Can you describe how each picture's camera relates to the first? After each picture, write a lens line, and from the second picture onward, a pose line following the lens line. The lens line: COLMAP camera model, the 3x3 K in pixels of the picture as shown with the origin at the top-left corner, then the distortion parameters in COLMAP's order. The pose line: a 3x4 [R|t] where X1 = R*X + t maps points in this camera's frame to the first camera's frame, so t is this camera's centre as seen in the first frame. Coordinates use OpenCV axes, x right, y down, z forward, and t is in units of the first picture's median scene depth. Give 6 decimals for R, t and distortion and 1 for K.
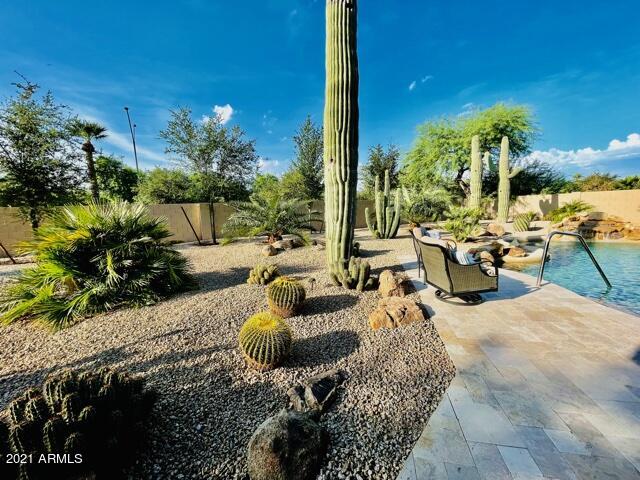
lens RADIAL K [[261.8, 0, 320.0], [0, 261.8, 240.0], [0, 0, 1]] dist [-0.003576, -0.000429]
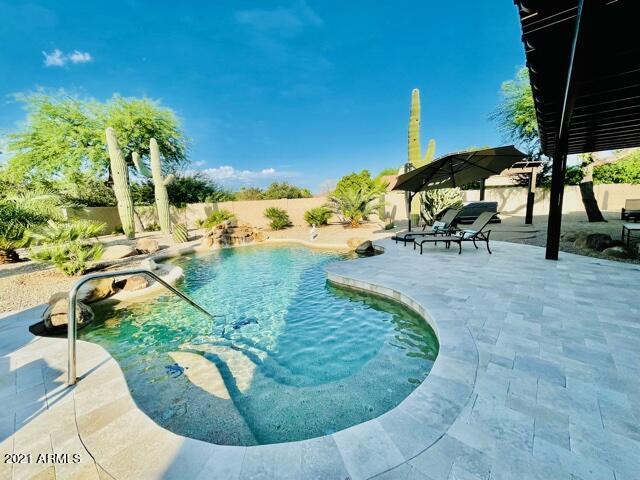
lens RADIAL K [[261.8, 0, 320.0], [0, 261.8, 240.0], [0, 0, 1]] dist [-0.003576, -0.000429]
pose [[0.506579, -0.111775, 0.854918, 0.193984], [0.133971, 0.989722, 0.050016, -0.019131], [-0.851722, 0.089197, 0.516347, 0.083450]]
